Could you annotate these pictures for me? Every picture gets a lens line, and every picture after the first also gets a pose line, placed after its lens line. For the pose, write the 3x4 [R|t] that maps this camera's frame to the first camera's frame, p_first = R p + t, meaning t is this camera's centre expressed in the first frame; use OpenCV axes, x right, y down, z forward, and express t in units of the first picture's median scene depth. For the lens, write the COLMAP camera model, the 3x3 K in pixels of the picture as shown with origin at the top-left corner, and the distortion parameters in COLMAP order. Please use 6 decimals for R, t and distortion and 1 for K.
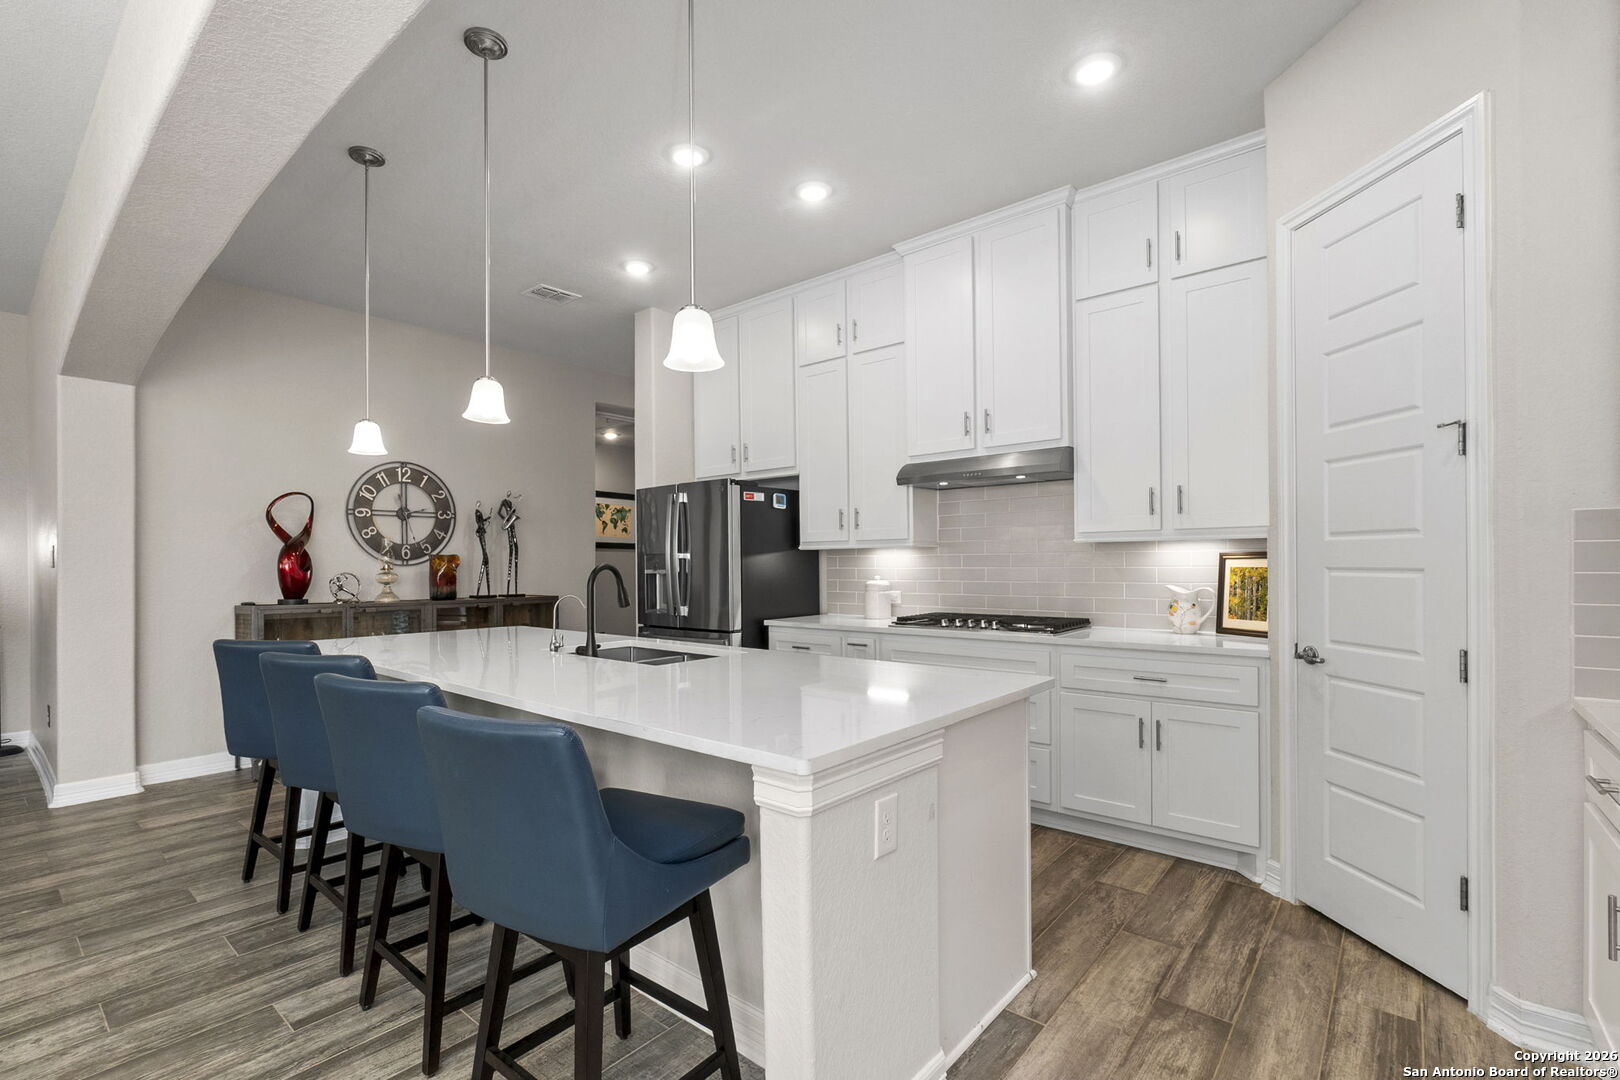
lens RADIAL K [[726.9, 0, 803.4], [0, 726.9, 564.1], [0, 0, 1]] dist [-0.000779, -0.000111]
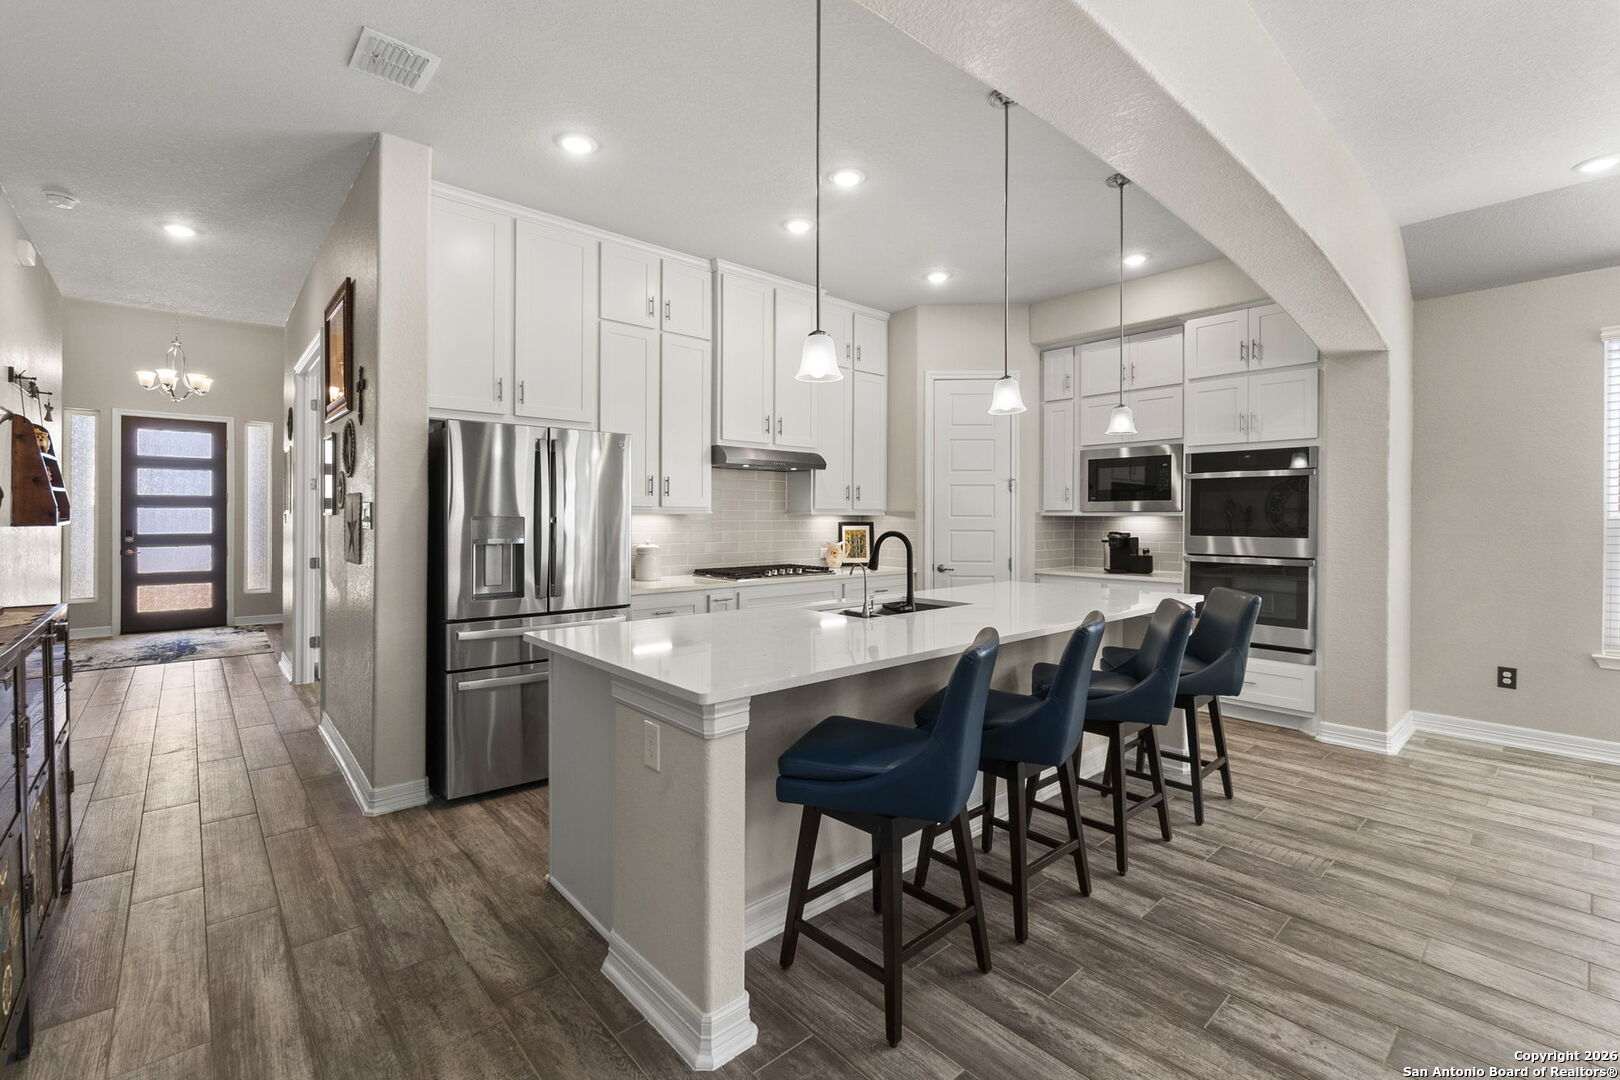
lens RADIAL K [[701.4, 0, 801.0], [0, 701.4, 526.4], [0, 0, 1]] dist [-0.000929, -0.000400]
pose [[0.139212, -0.001197, 0.990262, -1.153871], [-0.001370, 0.999998, 0.001401, -0.007261], [-0.990262, -0.001552, 0.139210, 0.837544]]
